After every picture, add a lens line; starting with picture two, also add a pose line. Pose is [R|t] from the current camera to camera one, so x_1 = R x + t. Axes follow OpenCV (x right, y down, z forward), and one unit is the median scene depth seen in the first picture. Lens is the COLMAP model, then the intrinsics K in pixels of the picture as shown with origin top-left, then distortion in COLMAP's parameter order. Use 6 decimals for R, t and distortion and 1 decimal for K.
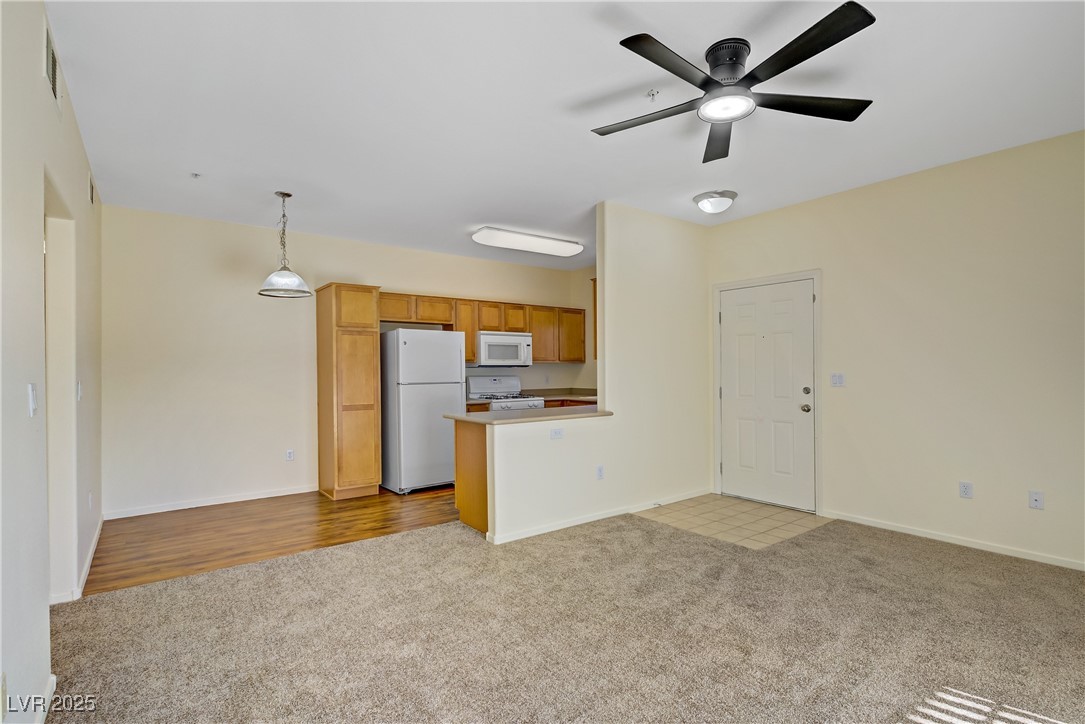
lens RADIAL K [[512.0, 0, 537.3], [0, 512.0, 366.0], [0, 0, 1]] dist [0.001257, 0.000933]
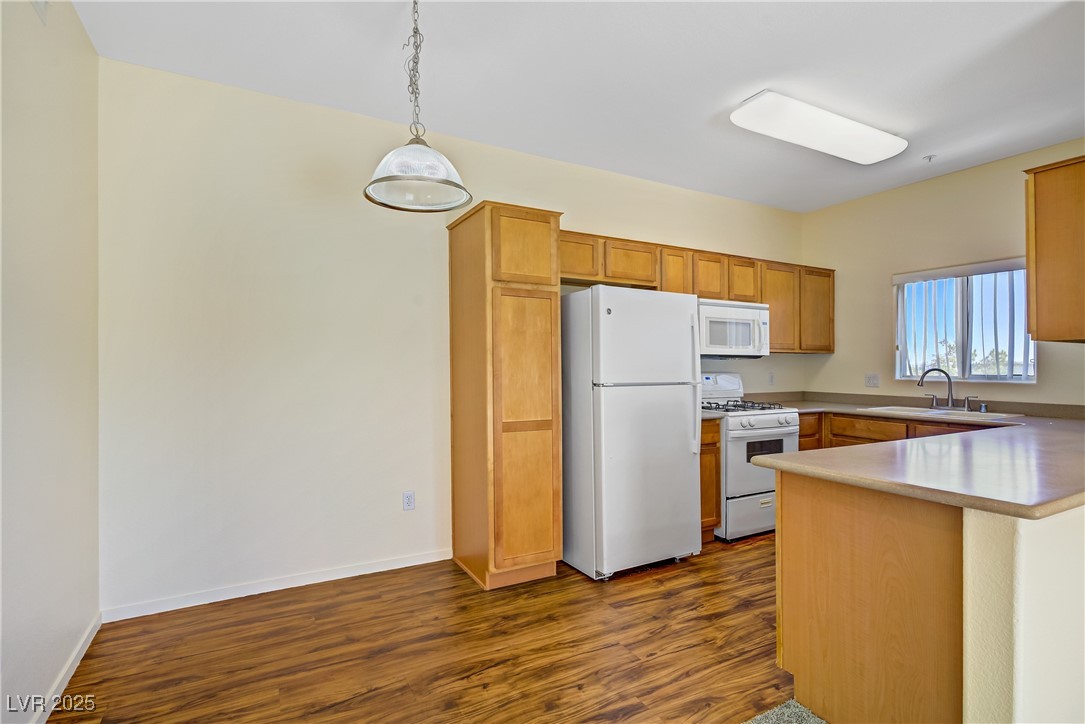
lens RADIAL K [[512.0, 0, 545.6], [0, 512.0, 369.7], [0, 0, 1]] dist [0.001257, 0.000933]
pose [[0.991248, 0.008074, -0.131767, -0.245896], [-0.006207, 0.999875, 0.014571, 0.010284], [0.131868, -0.013625, 0.991174, 0.428537]]
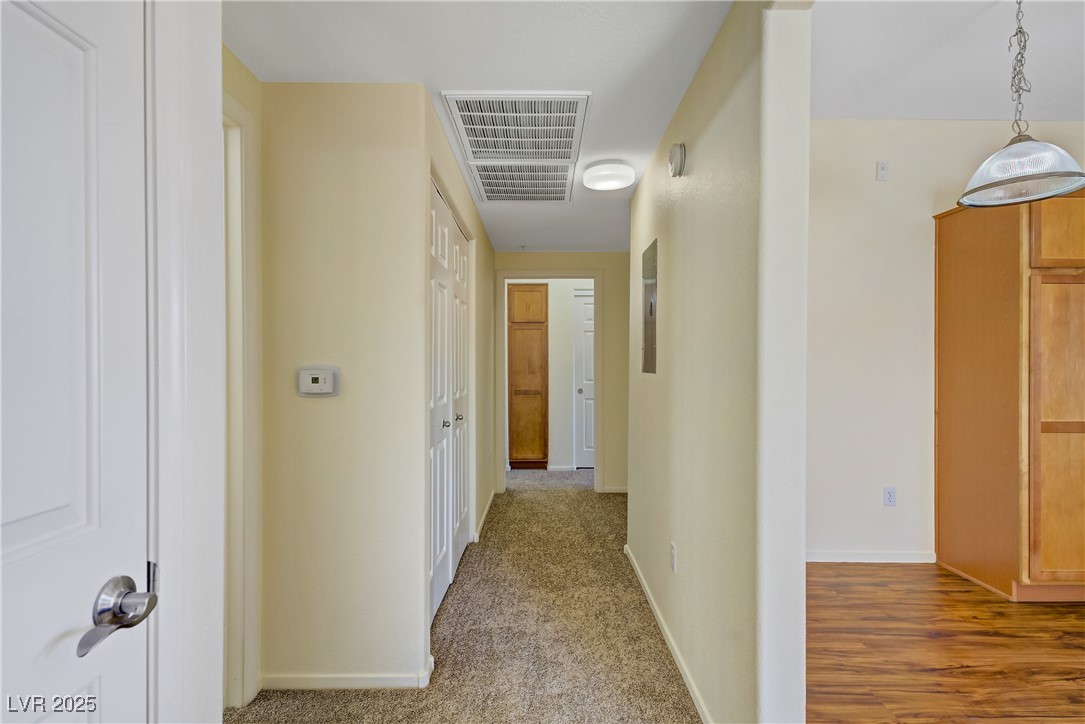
lens RADIAL K [[547.3, 0, 534.7], [0, 547.3, 366.4], [0, 0, 1]] dist [0.004157, -0.002763]
pose [[0.807785, 0.011778, -0.589360, -0.440114], [-0.003084, 0.999871, 0.015755, 0.013521], [0.589469, -0.010909, 0.807717, 0.245247]]
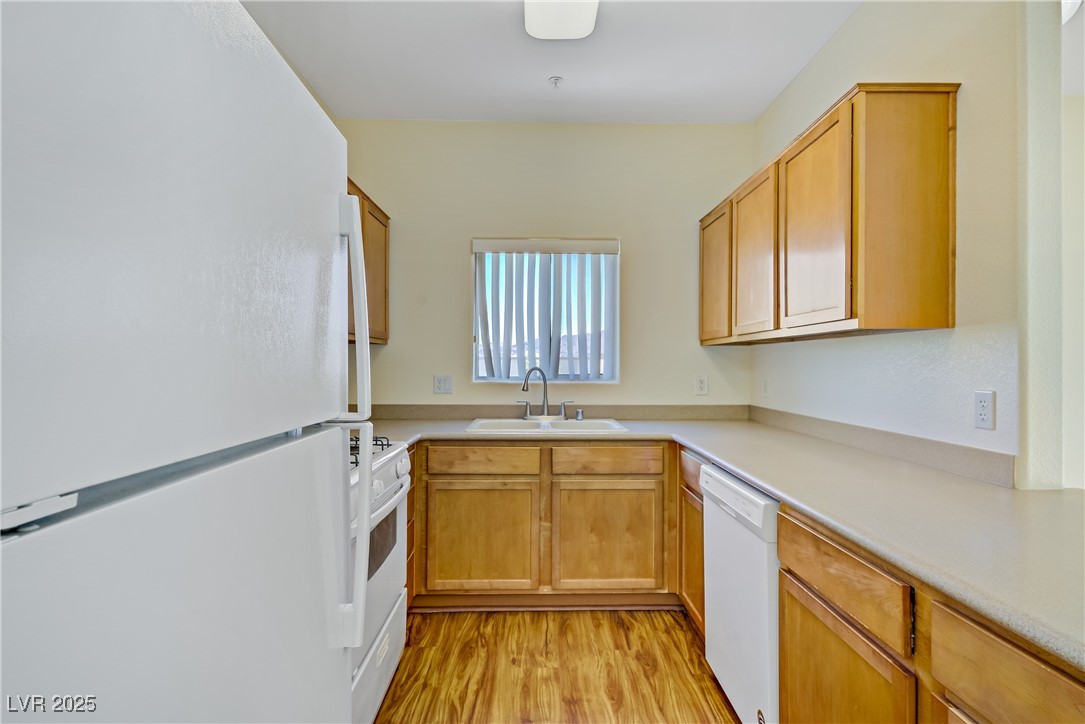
lens RADIAL K [[547.3, 0, 541.9], [0, 547.3, 370.7], [0, 0, 1]] dist [0.004157, -0.002763]
pose [[0.566155, -0.007610, 0.824263, -0.280668], [-0.009355, 0.999834, 0.015656, 0.010003], [-0.824245, -0.016575, 0.565990, 0.866274]]
